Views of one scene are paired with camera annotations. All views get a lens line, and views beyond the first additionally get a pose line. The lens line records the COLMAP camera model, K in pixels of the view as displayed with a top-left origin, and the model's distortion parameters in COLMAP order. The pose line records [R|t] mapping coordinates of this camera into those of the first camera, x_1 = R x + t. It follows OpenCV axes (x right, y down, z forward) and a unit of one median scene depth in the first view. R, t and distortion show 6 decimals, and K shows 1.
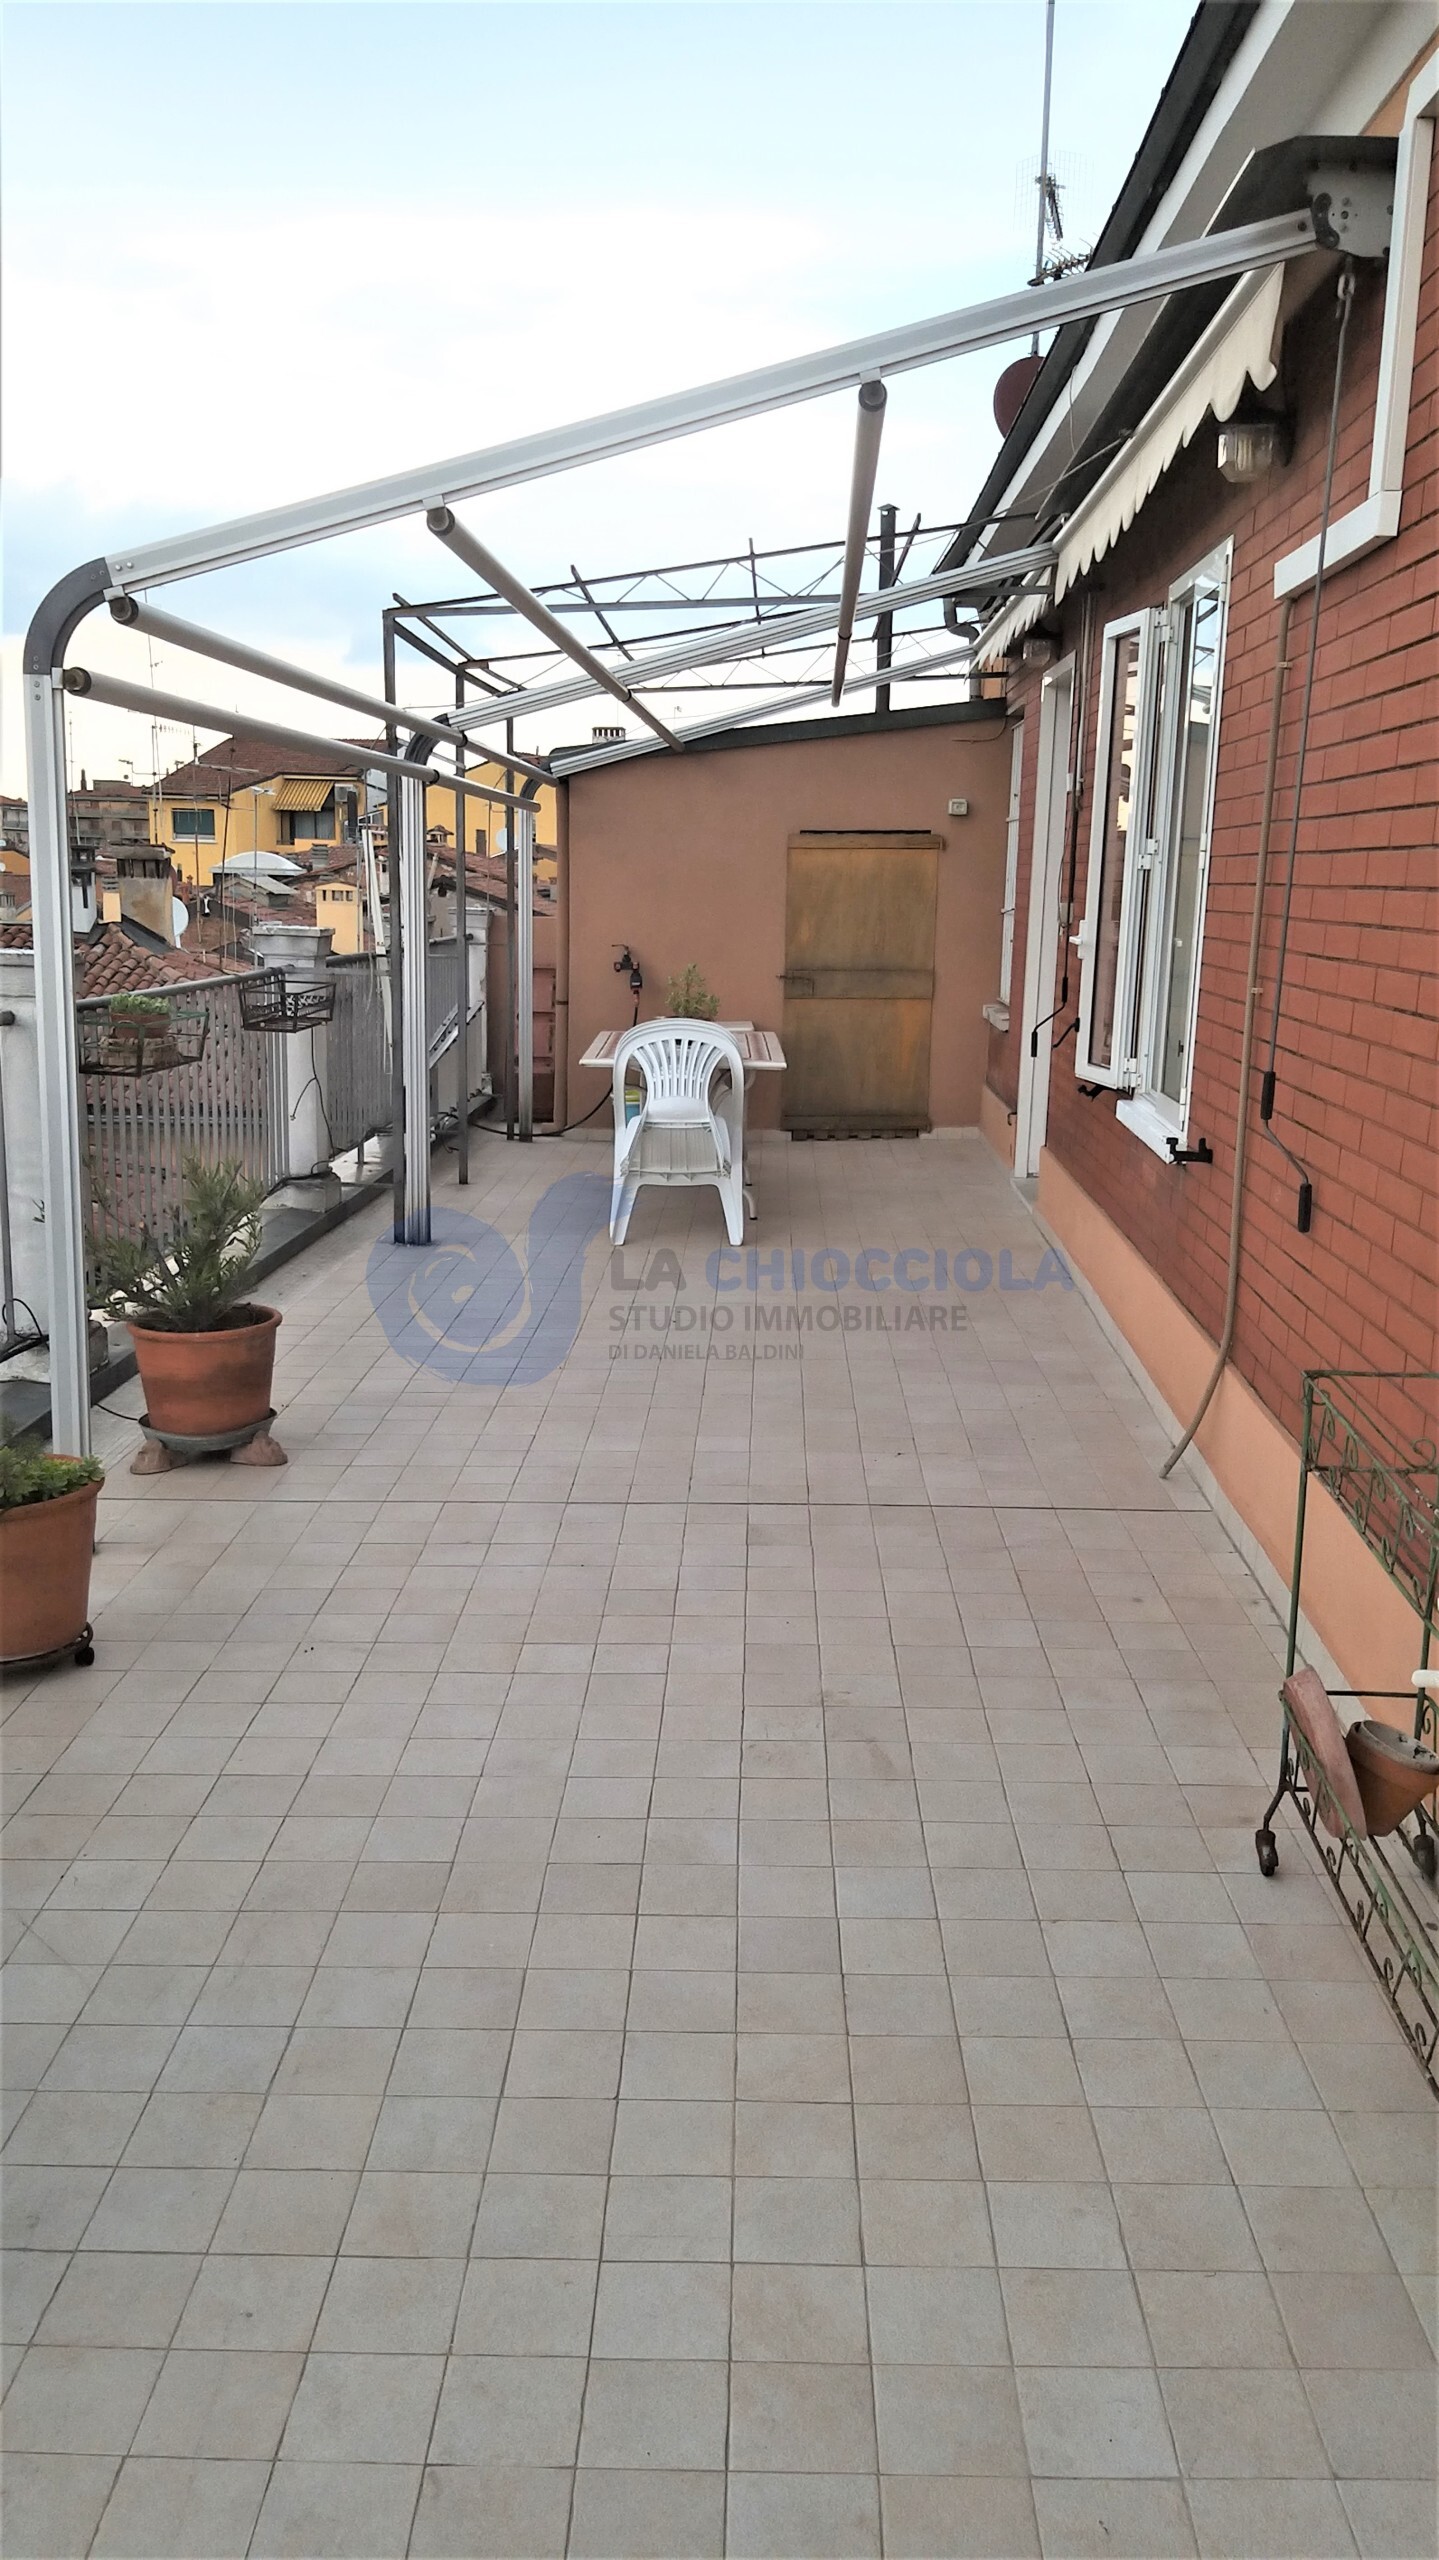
lens RADIAL K [[2070.5, 0, 719.5], [0, 2070.5, 1280.0], [0, 0, 1]] dist [-0.000123, -0.000037]
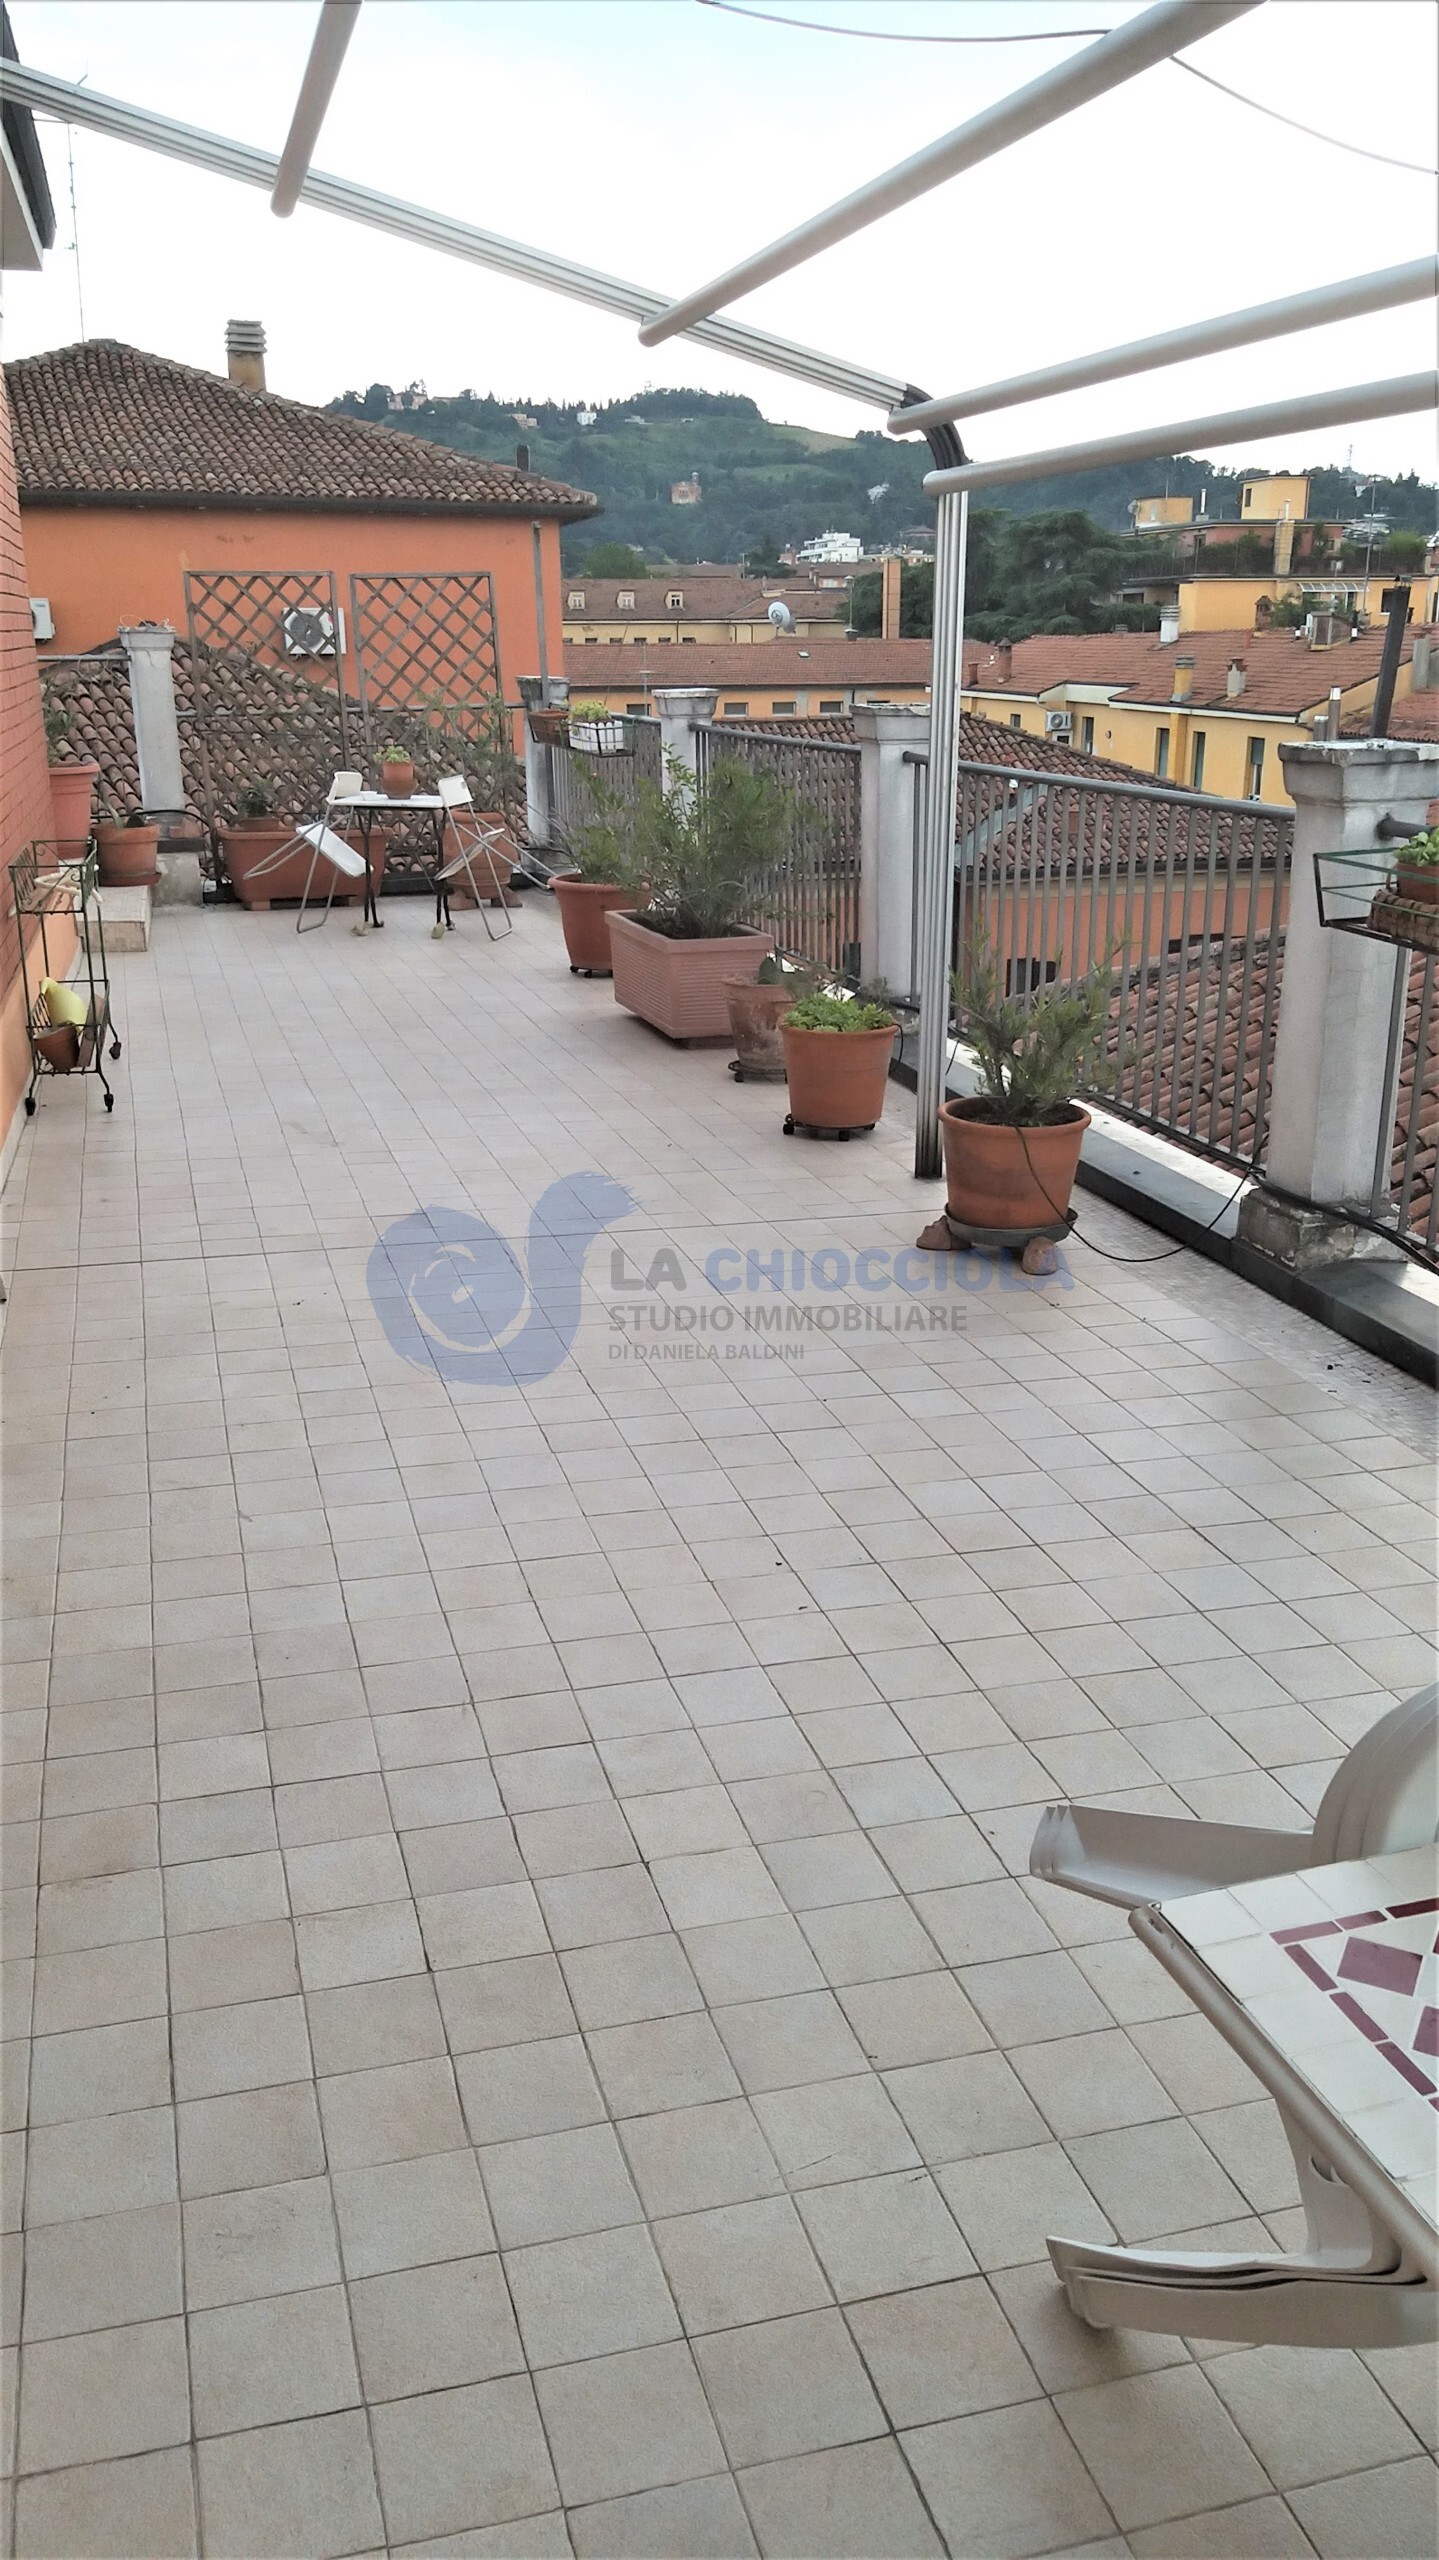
lens RADIAL K [[2070.5, 0, 719.5], [0, 2070.5, 1280.0], [0, 0, 1]] dist [-0.000123, -0.000037]
pose [[-0.960358, 0.062755, -0.271613, 0.185123], [-0.079137, 0.872876, 0.481481, -0.460130], [0.267300, 0.483889, -0.833308, 2.202541]]
